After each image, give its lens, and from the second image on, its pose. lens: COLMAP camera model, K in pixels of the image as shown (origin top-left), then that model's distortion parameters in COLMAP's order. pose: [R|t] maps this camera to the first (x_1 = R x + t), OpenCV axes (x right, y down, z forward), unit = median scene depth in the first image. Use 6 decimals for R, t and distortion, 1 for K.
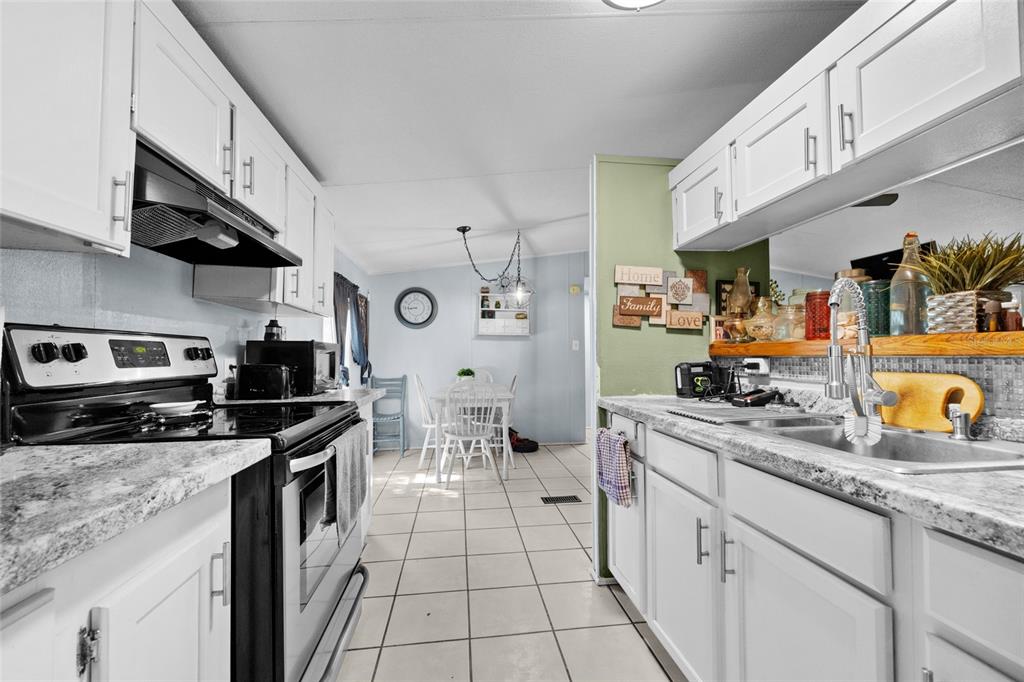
lens RADIAL K [[419.6, 0, 509.6], [0, 419.6, 344.1], [0, 0, 1]] dist [-0.000423, 0.000009]
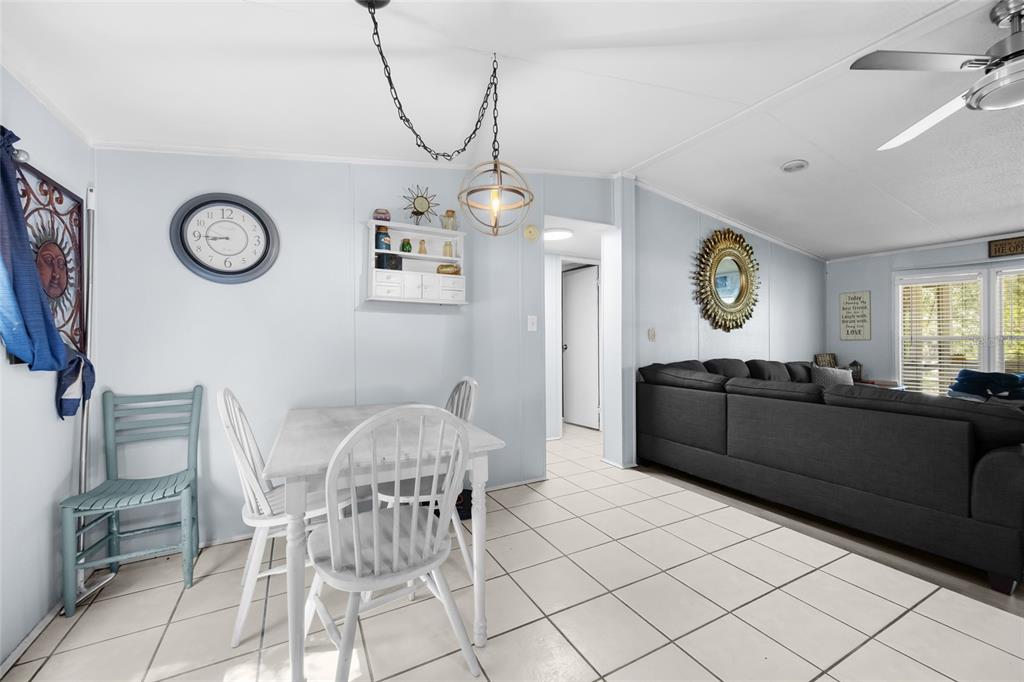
lens RADIAL K [[413.1, 0, 507.2], [0, 413.1, 338.8], [0, 0, 1]] dist [0.000702, 0.000275]
pose [[0.936831, -0.002028, 0.349776, -0.092990], [-0.008294, 0.999573, 0.028011, 0.009373], [-0.349683, -0.029143, 0.936415, 0.462766]]
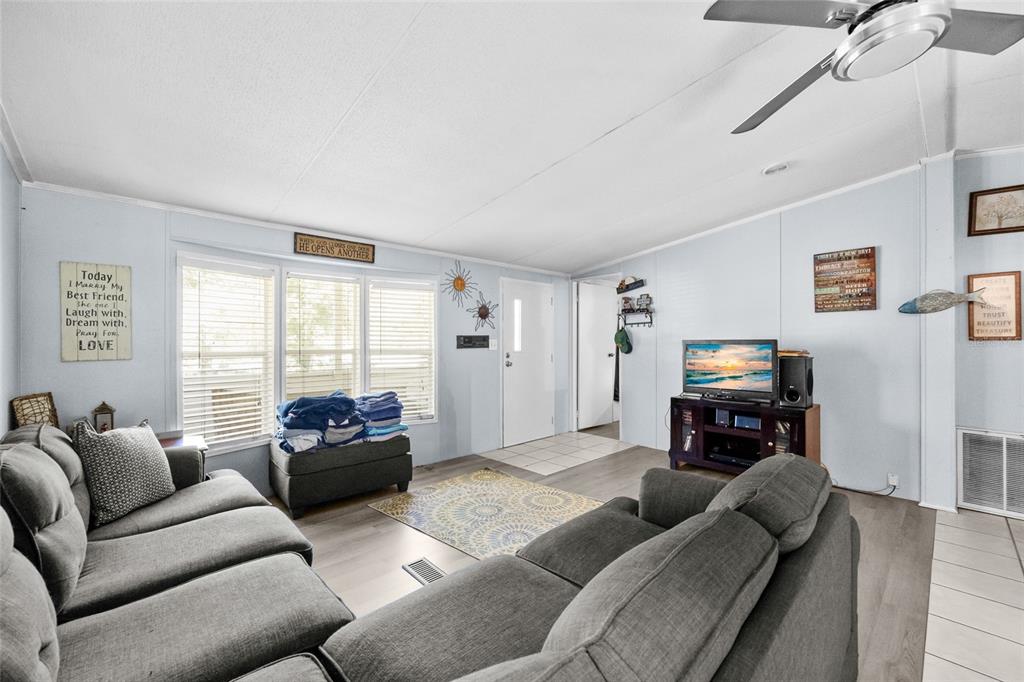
lens RADIAL K [[419.6, 0, 509.6], [0, 419.6, 344.1], [0, 0, 1]] dist [-0.000423, 0.000009]
pose [[-0.592016, 0.004805, 0.805912, 0.346043], [-0.018245, 0.999646, -0.019363, 0.013970], [-0.805720, -0.026167, -0.591719, 1.002853]]
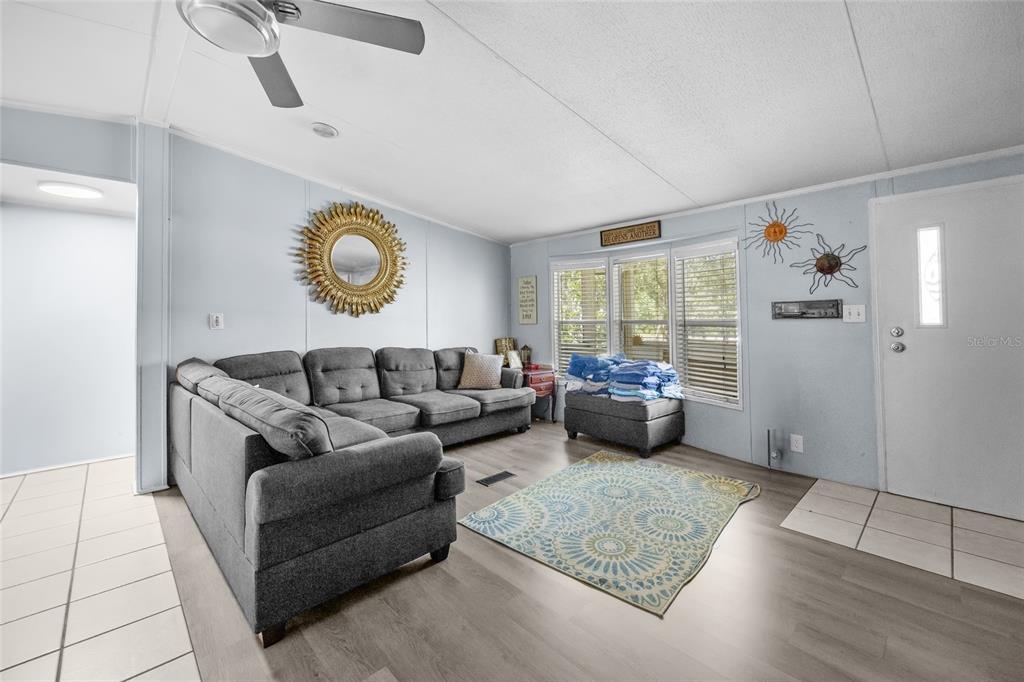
lens RADIAL K [[423.5, 0, 510.2], [0, 423.5, 307.9], [0, 0, 1]] dist [0.000184, 0.000098]
pose [[0.802248, 0.011407, 0.596881, 0.393645], [-0.011657, 0.999926, -0.003442, -0.002223], [-0.596877, -0.004196, 0.802322, 0.305139]]
